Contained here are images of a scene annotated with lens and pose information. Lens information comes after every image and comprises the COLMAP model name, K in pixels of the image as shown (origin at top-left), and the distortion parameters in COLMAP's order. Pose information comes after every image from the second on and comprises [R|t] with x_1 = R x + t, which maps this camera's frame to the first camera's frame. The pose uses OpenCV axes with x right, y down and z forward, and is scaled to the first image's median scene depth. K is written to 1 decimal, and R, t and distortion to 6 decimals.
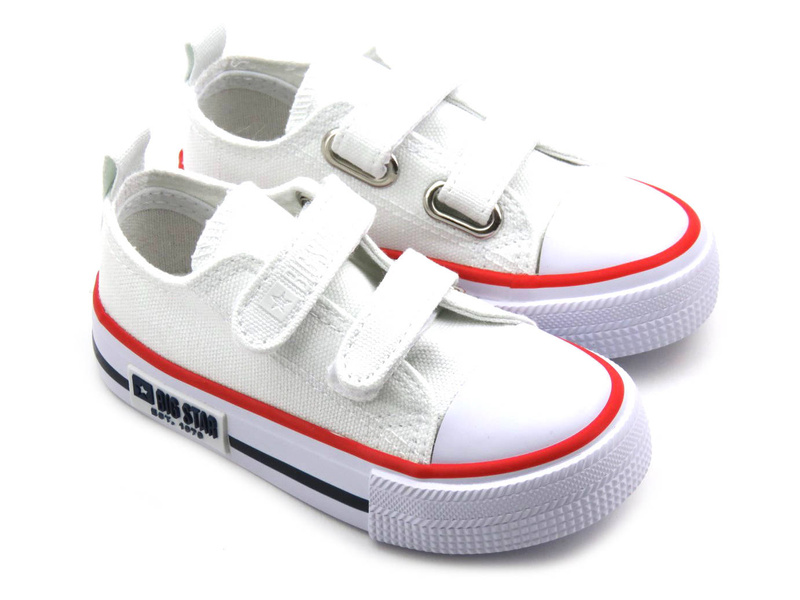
lens RADIAL K [[2355.9, 0, 397.1], [0, 2355.9, 299.1], [0, 0, 1]] dist [-0.055076, 0.000000]
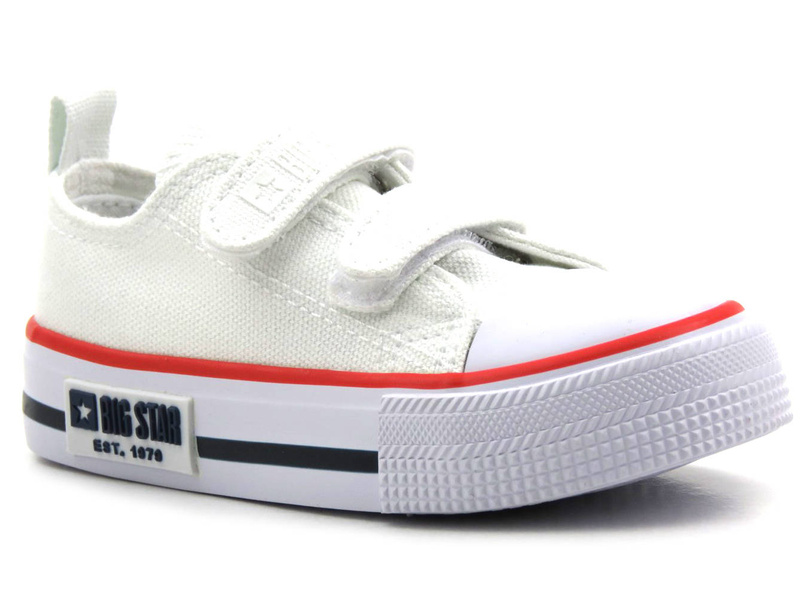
lens RADIAL K [[5100.2, 0, 400.4], [0, 5100.2, 299.7], [0, 0, 1]] dist [-0.202028, 0.000000]
pose [[0.994264, -0.011231, -0.106359, 0.158033], [-0.041080, 0.878083, -0.476741, 0.778483], [0.098746, 0.478376, 0.872586, -0.355596]]
